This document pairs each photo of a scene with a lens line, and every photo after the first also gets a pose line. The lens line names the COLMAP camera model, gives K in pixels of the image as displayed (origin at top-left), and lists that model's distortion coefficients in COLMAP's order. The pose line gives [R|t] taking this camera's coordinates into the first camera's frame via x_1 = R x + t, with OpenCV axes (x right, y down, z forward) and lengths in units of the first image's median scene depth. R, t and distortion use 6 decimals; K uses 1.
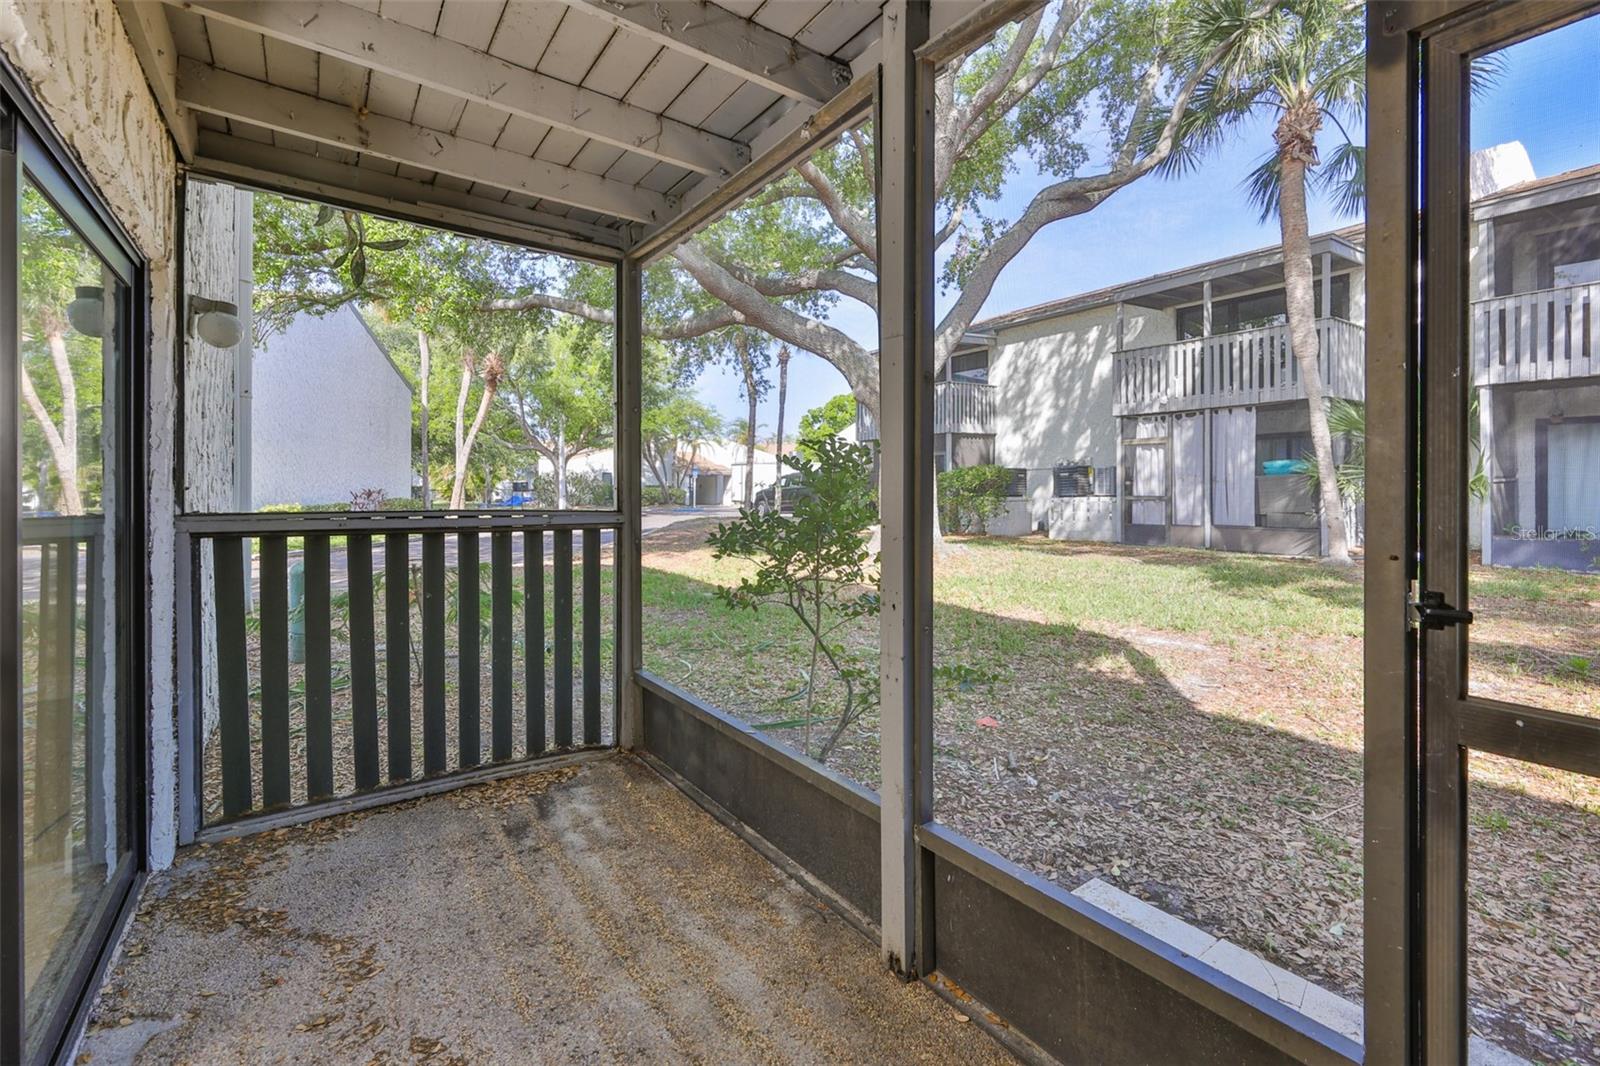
lens RADIAL K [[698.9, 0, 800.3], [0, 698.9, 487.5], [0, 0, 1]] dist [-0.000332, -0.000077]
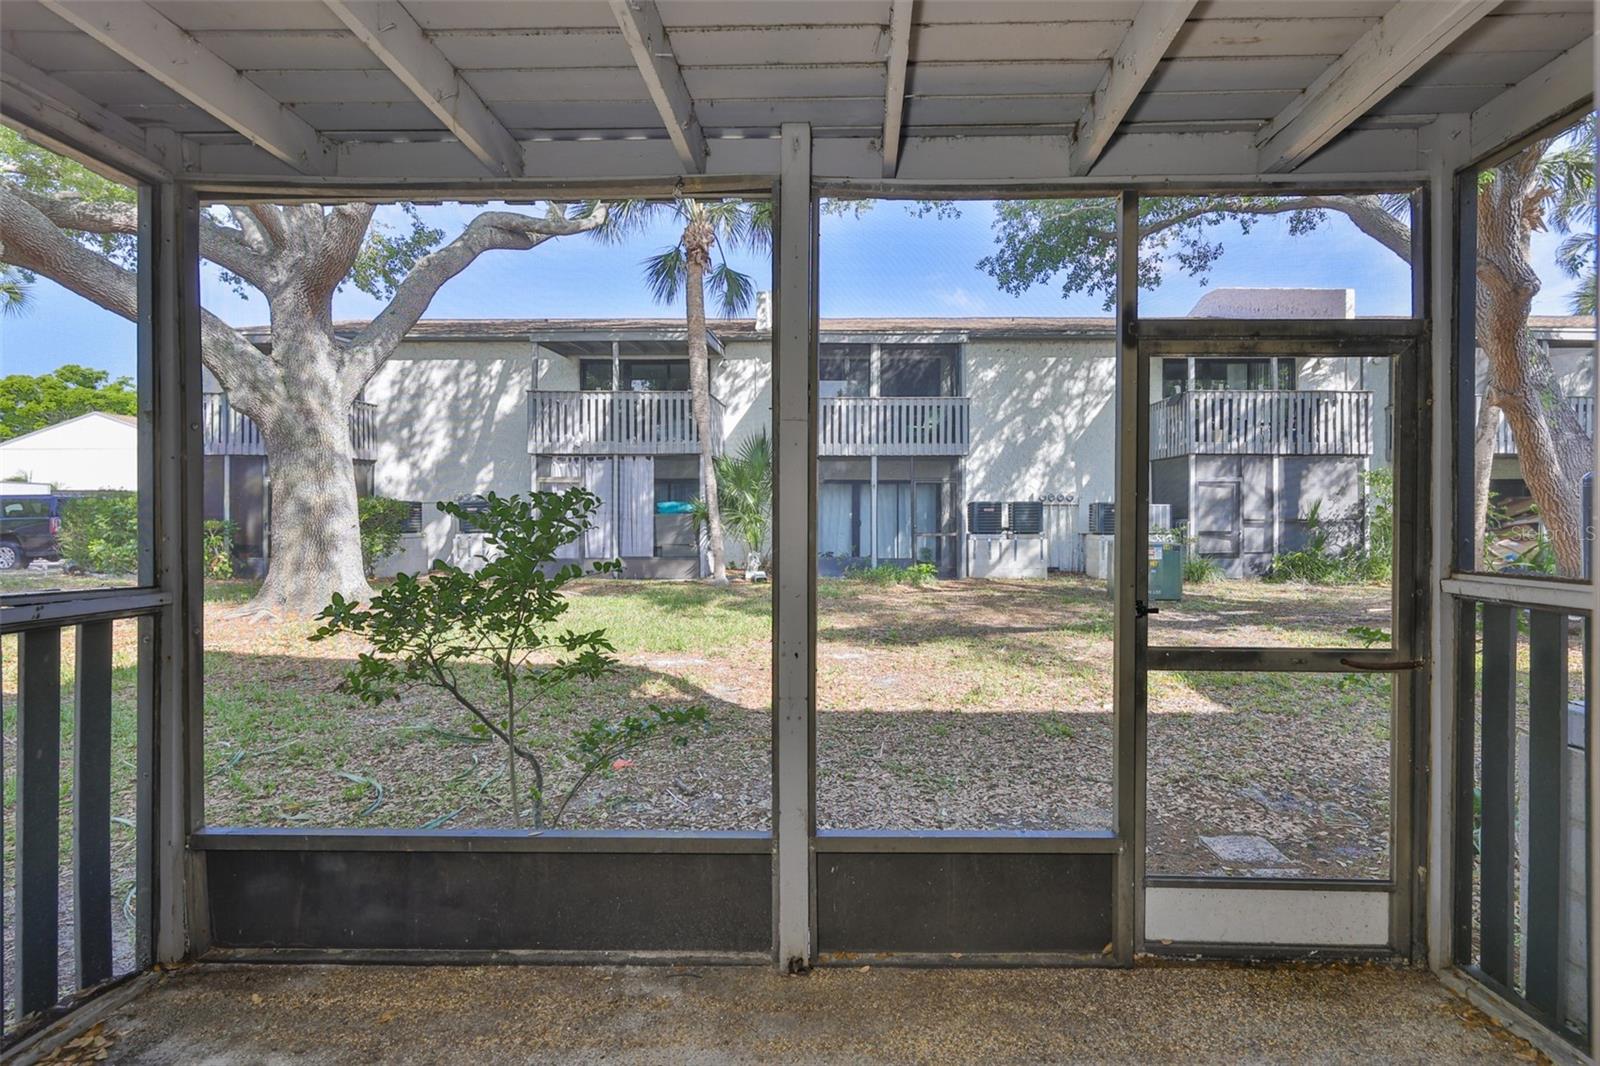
lens RADIAL K [[699.1, 0, 836.4], [0, 699.1, 516.9], [0, 0, 1]] dist [0.001473, 0.000124]
pose [[0.591304, 0.005828, 0.806427, -0.117842], [-0.004242, 0.999983, -0.004116, -0.007909], [-0.806437, -0.000987, 0.591319, 0.041807]]
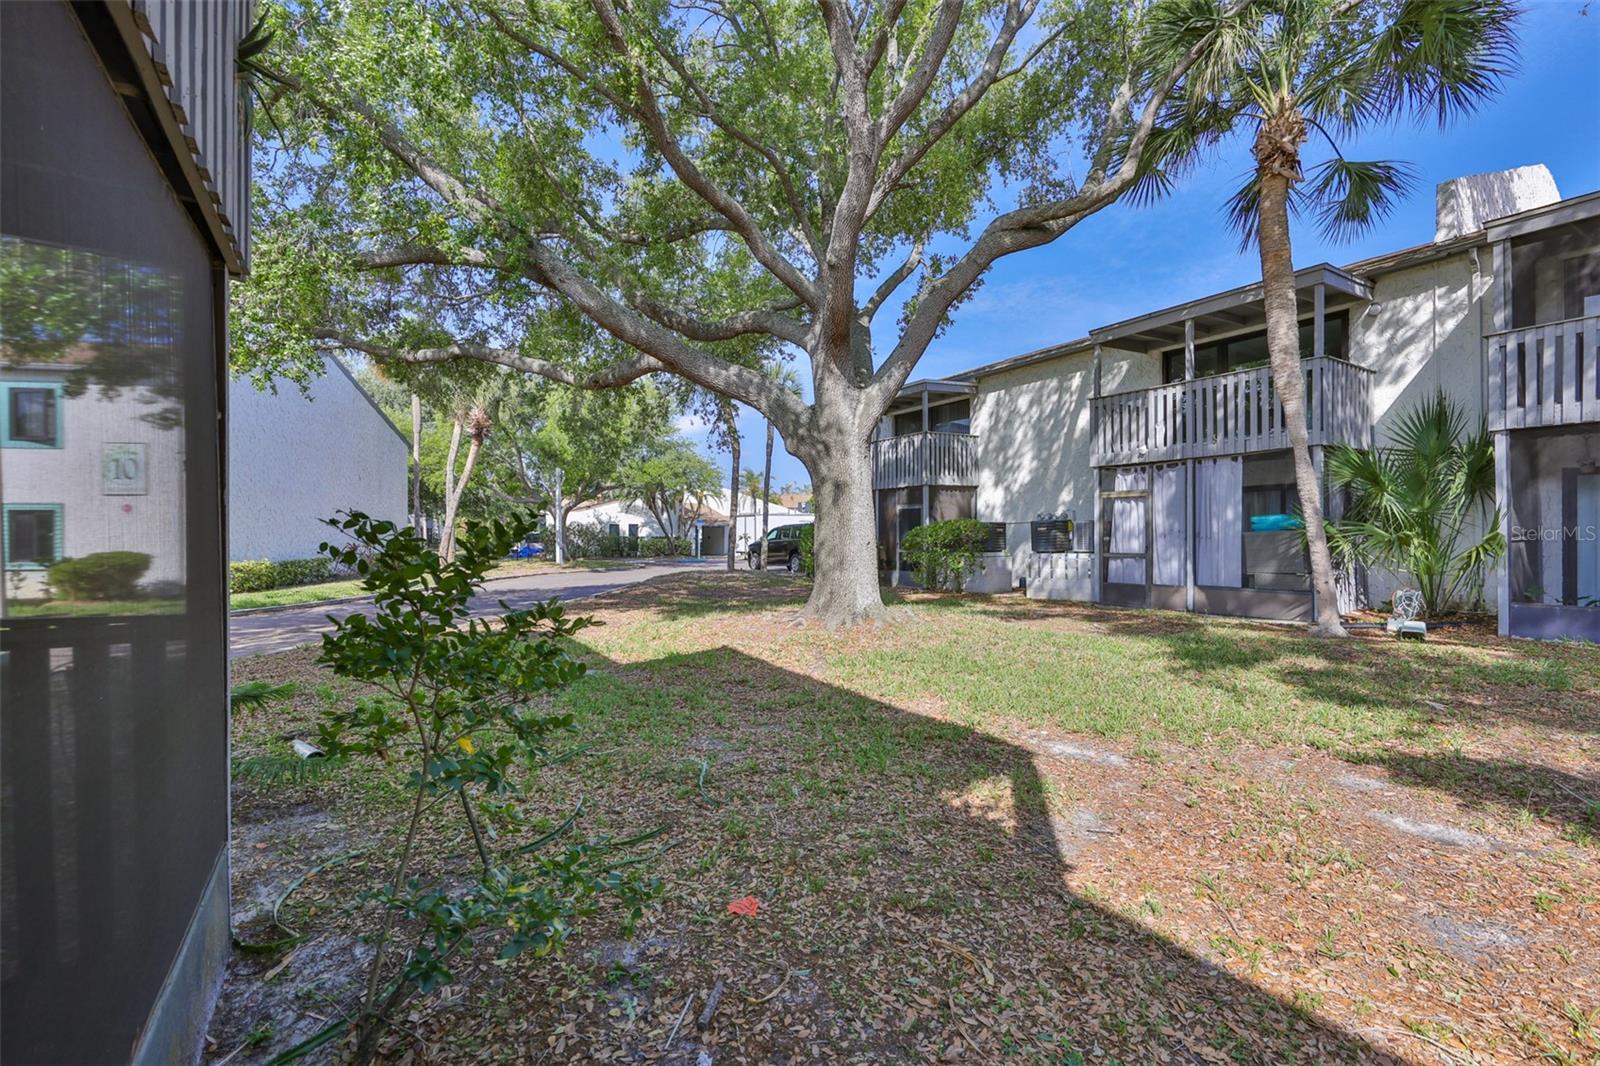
lens RADIAL K [[676.3, 0, 800.0], [0, 676.3, 533.0], [0, 0, 1]] dist [-0.000834, 0.000278]
pose [[0.999307, -0.000358, -0.037217, 0.104749], [0.000137, 0.999982, -0.005947, -0.010303], [0.037218, 0.005938, 0.999290, 0.095698]]
